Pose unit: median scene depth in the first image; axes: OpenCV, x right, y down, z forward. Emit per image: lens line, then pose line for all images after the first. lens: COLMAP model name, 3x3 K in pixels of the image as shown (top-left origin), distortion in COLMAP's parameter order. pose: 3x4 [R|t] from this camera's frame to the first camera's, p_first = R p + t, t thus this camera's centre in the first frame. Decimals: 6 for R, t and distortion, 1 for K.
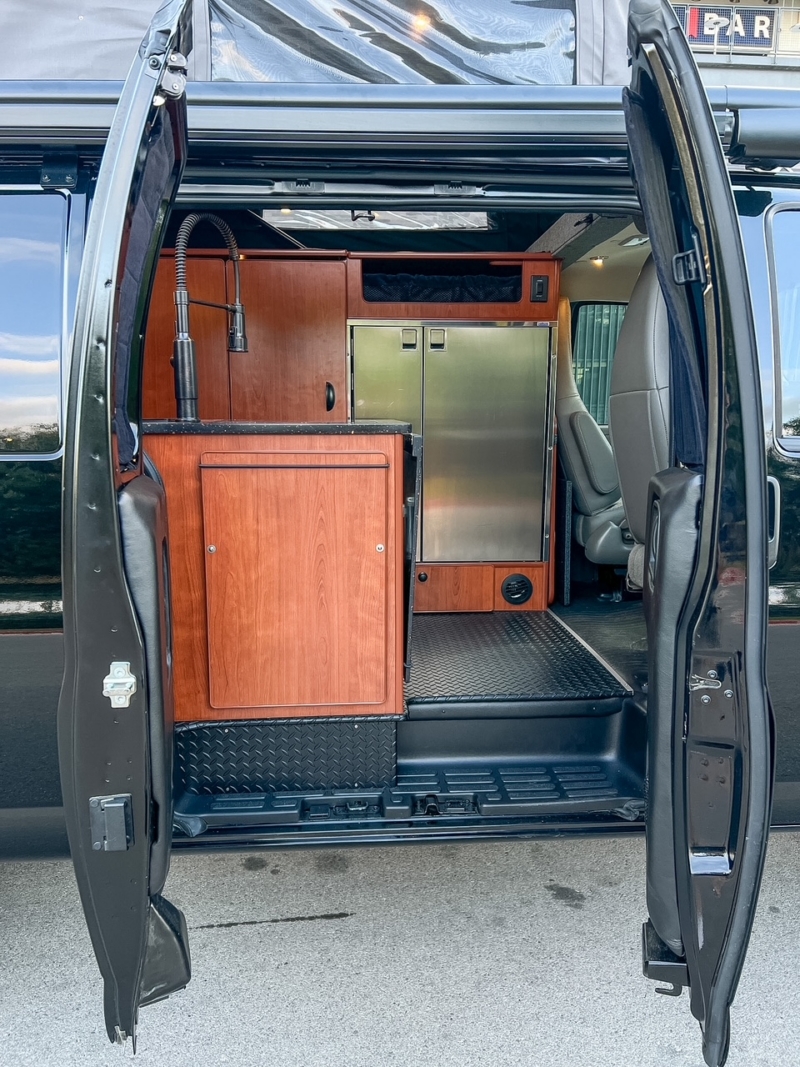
lens RADIAL K [[822.8, 0, 400.0], [0, 822.8, 533.5], [0, 0, 1]] dist [-0.042355, -0.002357]
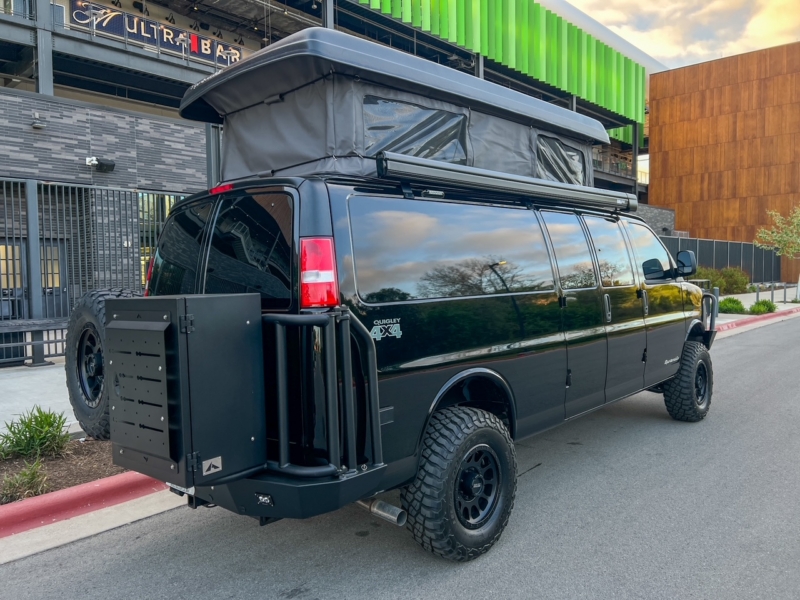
lens RADIAL K [[605.3, 0, 399.2], [0, 605.3, 292.7], [0, 0, 1]] dist [0.047058, -0.050067]
pose [[0.723908, -0.039589, 0.688760, -1.625709], [0.147197, 0.984227, -0.098136, 0.038984], [-0.674011, 0.172425, 0.718317, -0.206378]]
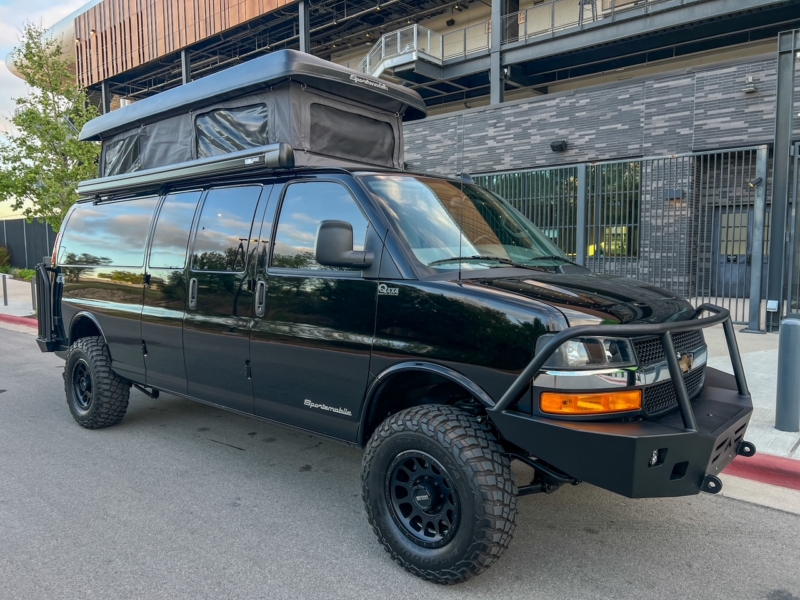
lens RADIAL K [[605.3, 0, 399.2], [0, 605.3, 292.7], [0, 0, 1]] dist [0.047058, -0.050067]
pose [[0.708332, 0.045856, -0.704388, 1.501856], [-0.123098, 0.990621, -0.059297, 0.024854], [0.695063, 0.128710, 0.707334, -0.083275]]
